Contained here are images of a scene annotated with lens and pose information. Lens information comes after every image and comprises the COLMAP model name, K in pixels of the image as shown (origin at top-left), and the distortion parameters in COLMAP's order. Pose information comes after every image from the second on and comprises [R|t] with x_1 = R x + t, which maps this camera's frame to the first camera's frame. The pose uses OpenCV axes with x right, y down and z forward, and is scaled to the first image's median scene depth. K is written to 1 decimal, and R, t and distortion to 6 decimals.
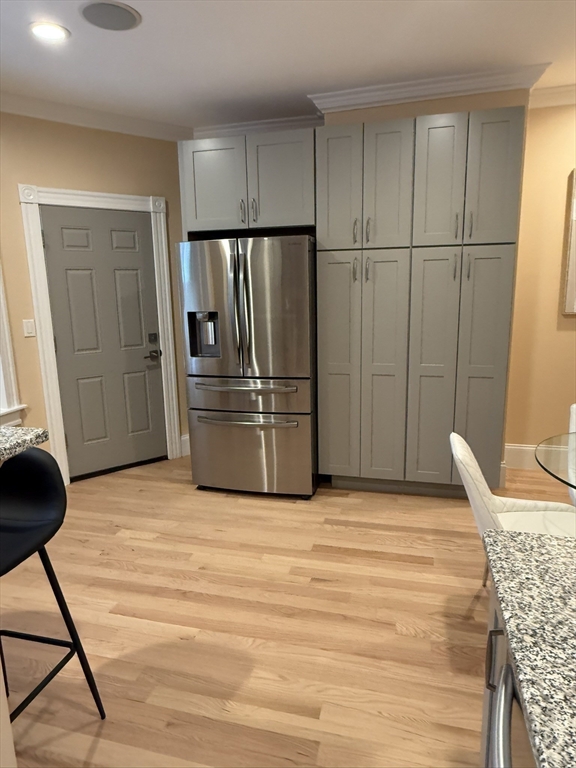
lens RADIAL K [[495.3, 0, 284.9], [0, 495.3, 383.7], [0, 0, 1]] dist [-0.001703, 0.003009]
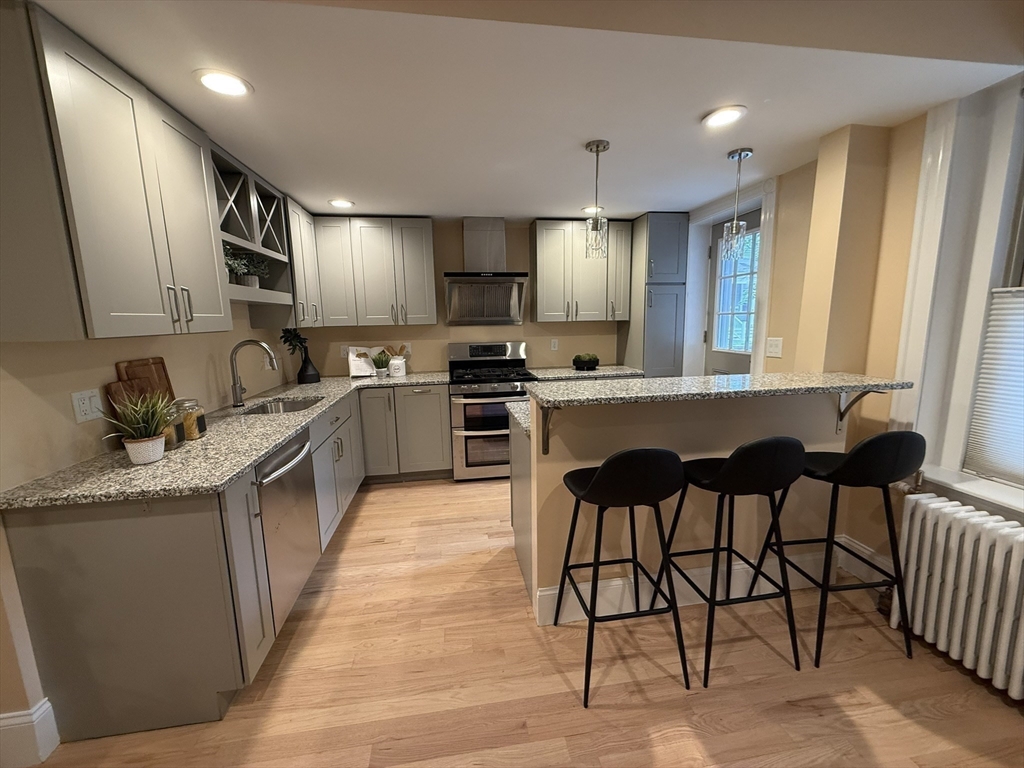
lens RADIAL K [[408.8, 0, 508.7], [0, 408.8, 385.5], [0, 0, 1]] dist [-0.000254, 0.000322]
pose [[-0.917355, 0.100697, -0.385124, 0.027899], [-0.038970, 0.940111, 0.338633, -0.145009], [0.396158, 0.325655, -0.858492, 0.839694]]
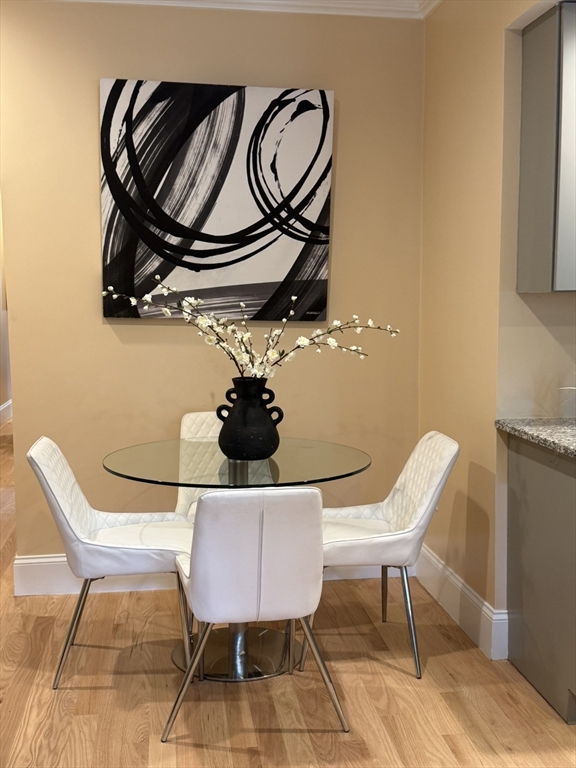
lens RADIAL K [[885.4, 0, 288.7], [0, 885.4, 385.7], [0, 0, 1]] dist [0.030713, 0.000000]
pose [[-0.391098, -0.073110, 0.917440, -0.531746], [0.189993, 0.968955, 0.158208, -0.141500], [-0.900525, 0.236182, -0.365066, 0.940292]]
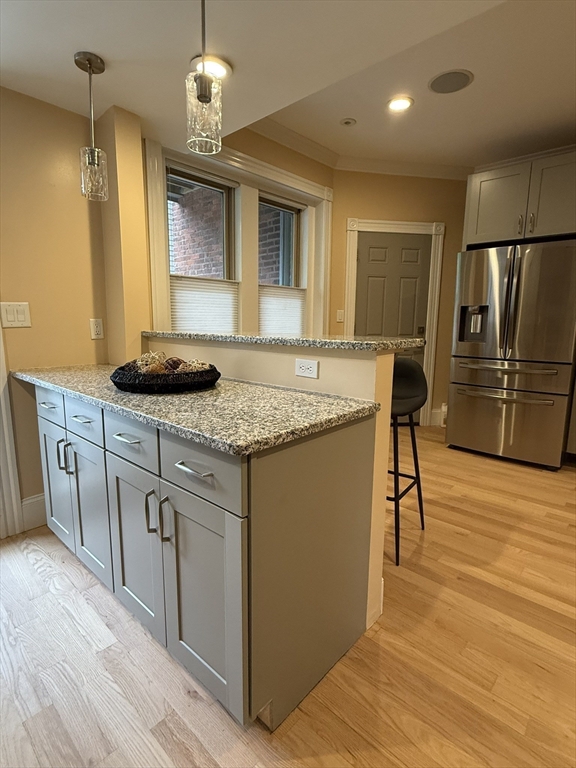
lens RADIAL K [[394.7, 0, 285.7], [0, 394.7, 384.7], [0, 0, 1]] dist [-0.000063, 0.001781]
pose [[0.884750, 0.106781, -0.453669, -0.124550], [-0.117923, 0.993016, 0.003752, 0.119051], [0.450901, 0.050178, 0.891163, -0.119791]]
